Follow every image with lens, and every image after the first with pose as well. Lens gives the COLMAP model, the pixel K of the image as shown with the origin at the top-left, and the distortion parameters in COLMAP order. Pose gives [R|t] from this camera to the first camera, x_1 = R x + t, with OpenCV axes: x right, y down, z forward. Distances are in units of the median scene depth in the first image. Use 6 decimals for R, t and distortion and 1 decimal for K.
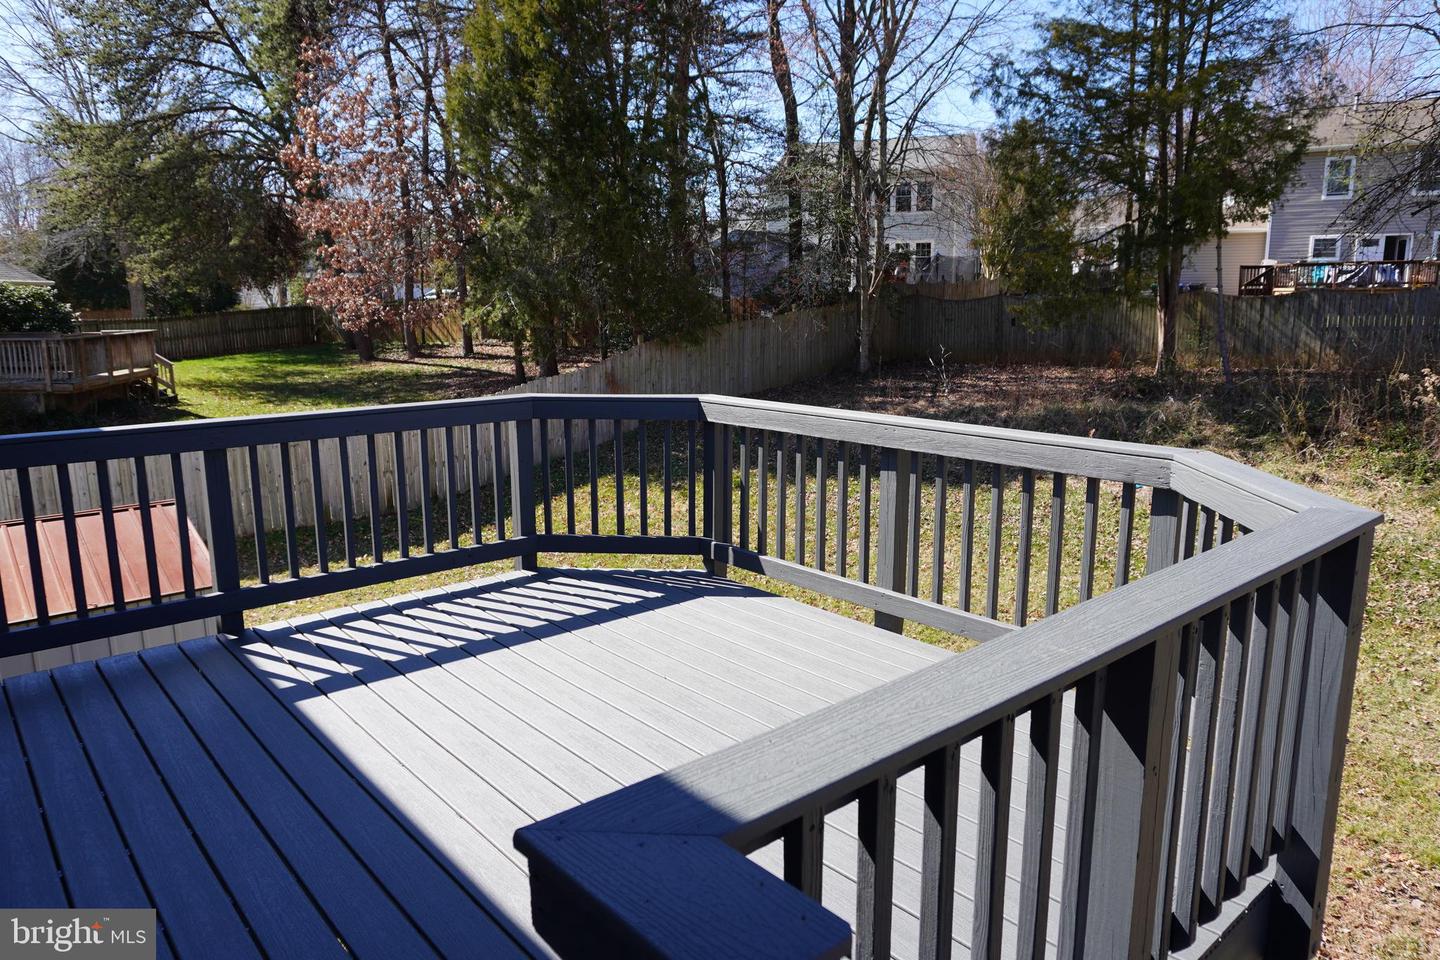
lens RADIAL K [[961.6, 0, 717.2], [0, 961.6, 476.8], [0, 0, 1]] dist [-0.049181, 0.038611]
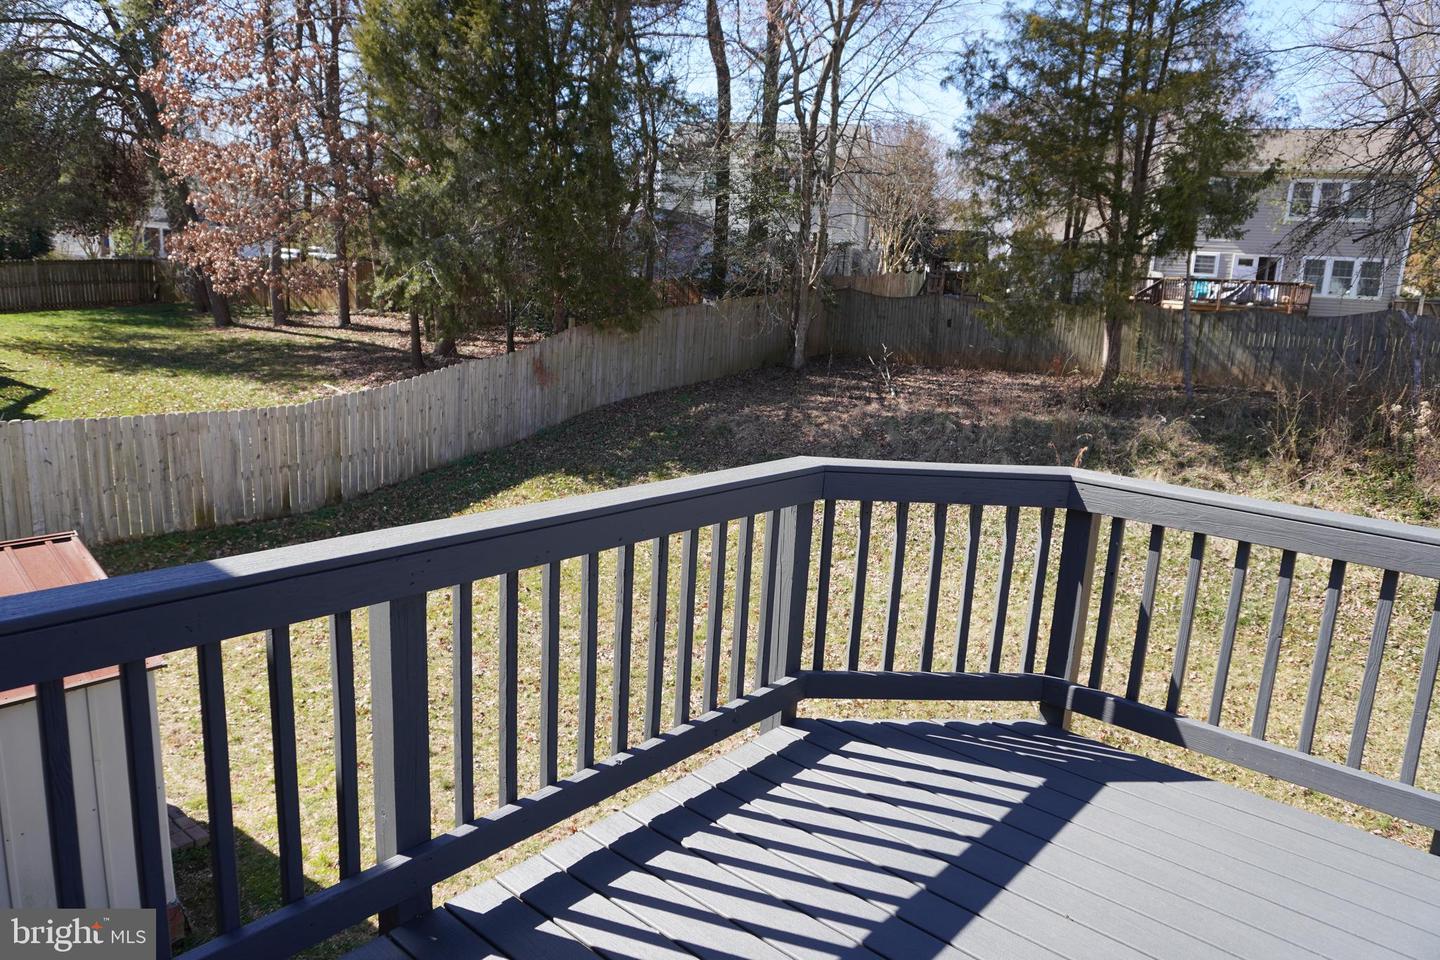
lens RADIAL K [[961.6, 0, 712.3], [0, 961.6, 473.3], [0, 0, 1]] dist [-0.049181, 0.038611]
pose [[0.987429, 0.028423, 0.155489, -0.078581], [-0.031119, 0.999404, 0.014931, -0.018043], [-0.154972, -0.019582, 0.987725, 0.081968]]
